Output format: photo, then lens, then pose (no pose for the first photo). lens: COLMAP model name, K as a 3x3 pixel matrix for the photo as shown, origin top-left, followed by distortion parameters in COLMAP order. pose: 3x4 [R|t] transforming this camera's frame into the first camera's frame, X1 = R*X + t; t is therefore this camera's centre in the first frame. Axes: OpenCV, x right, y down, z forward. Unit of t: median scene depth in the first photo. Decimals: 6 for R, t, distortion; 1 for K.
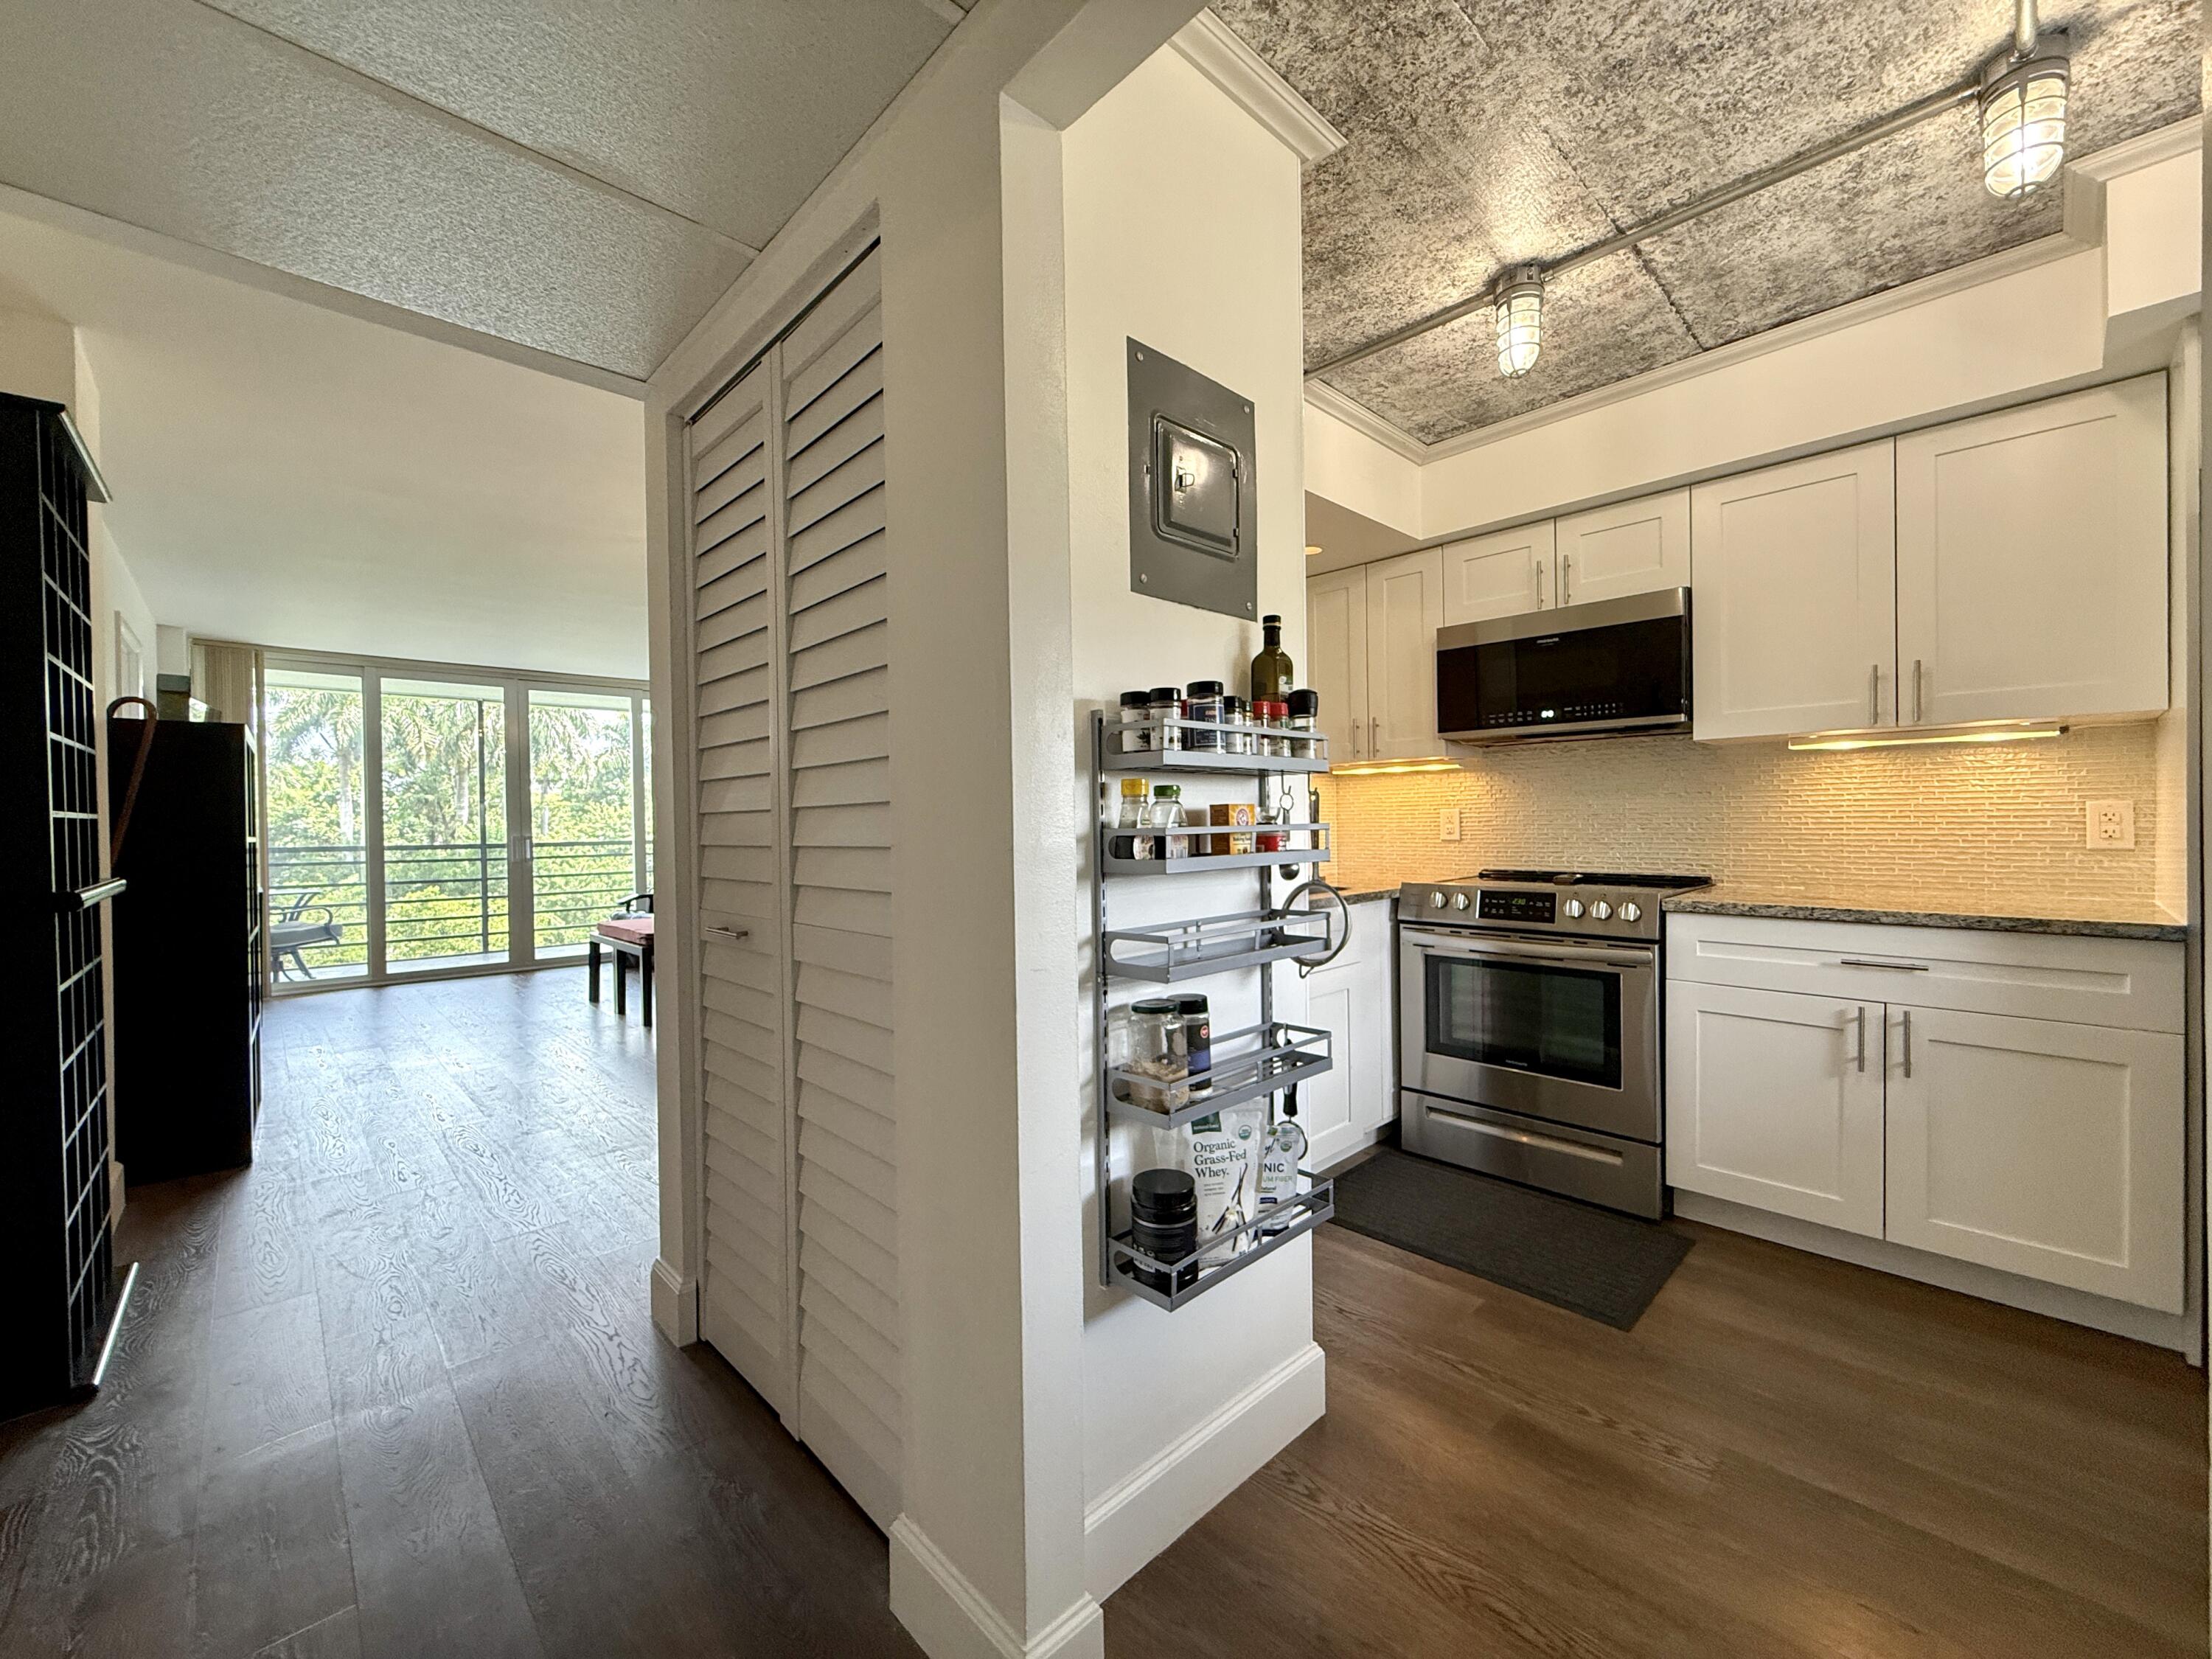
lens RADIAL K [[879.2, 0, 1103.9], [0, 879.2, 829.4], [0, 0, 1]] dist [-0.000508, -0.000500]
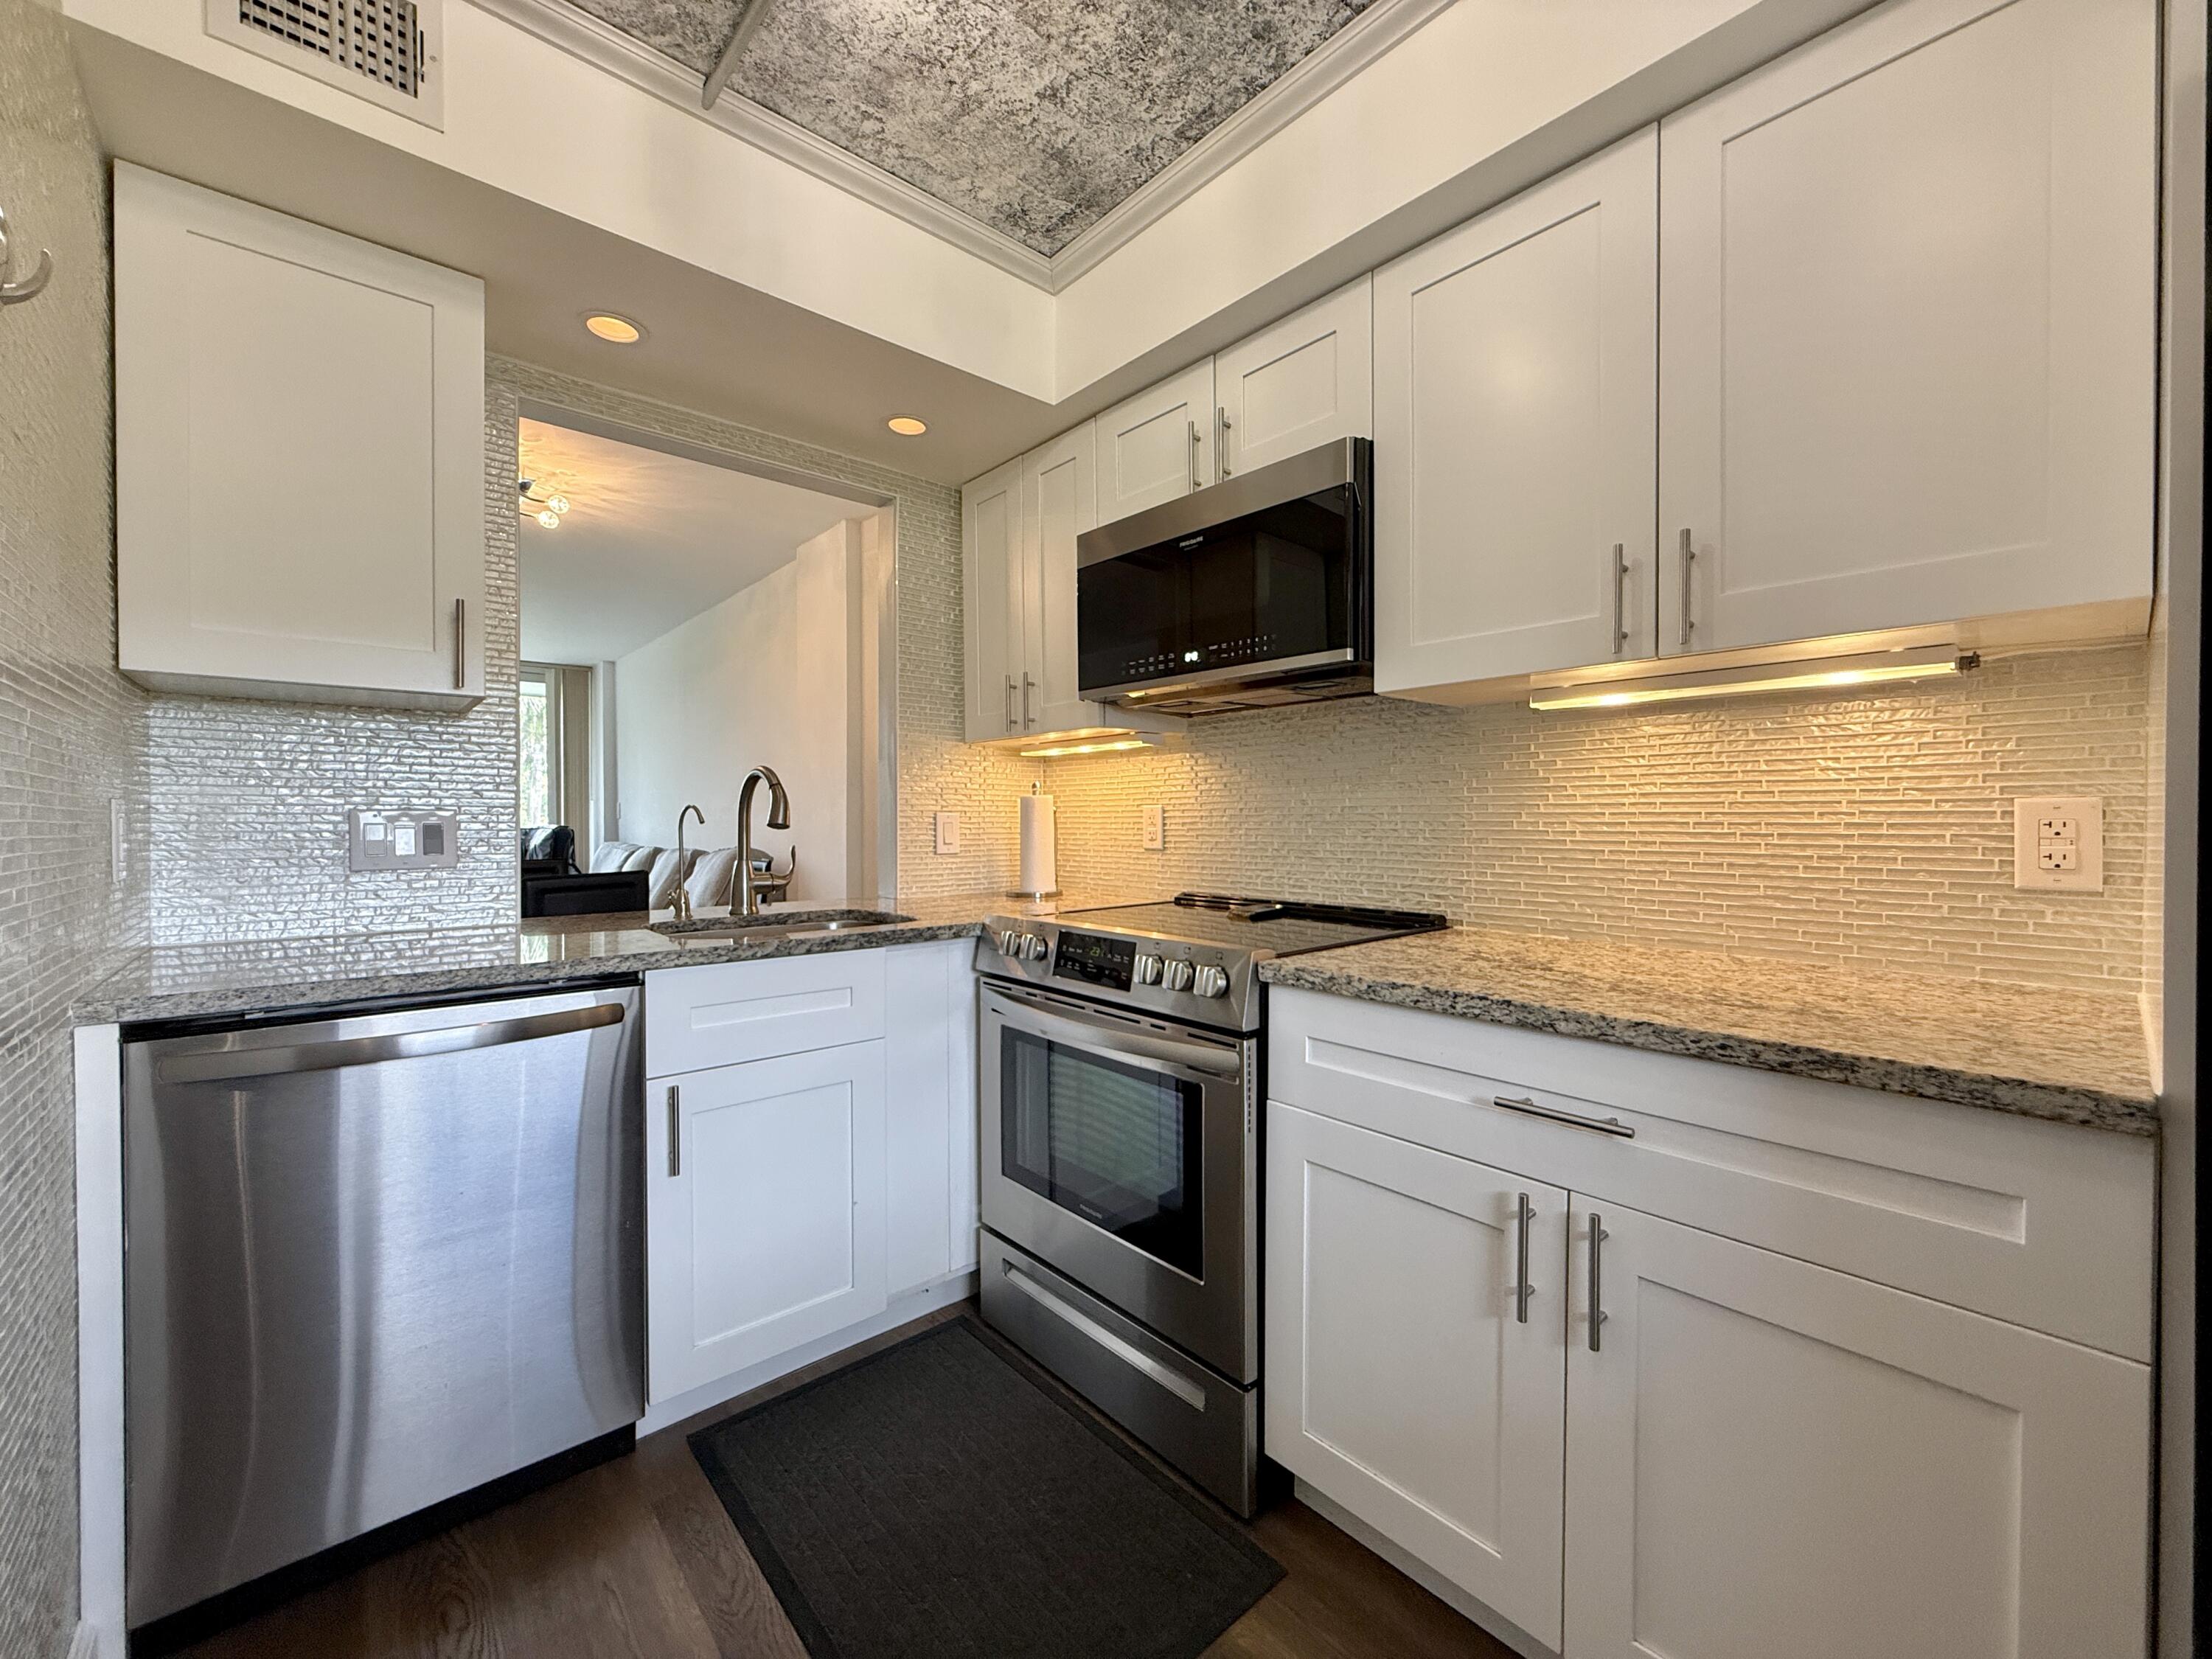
lens RADIAL K [[883.4, 0, 1106.0], [0, 883.4, 829.5], [0, 0, 1]] dist [0.000325, 0.000542]
pose [[0.999095, 0.013174, -0.040448, 0.583126], [-0.013156, 0.999913, 0.000712, -0.005697], [0.040454, -0.000179, 0.999181, 0.437078]]
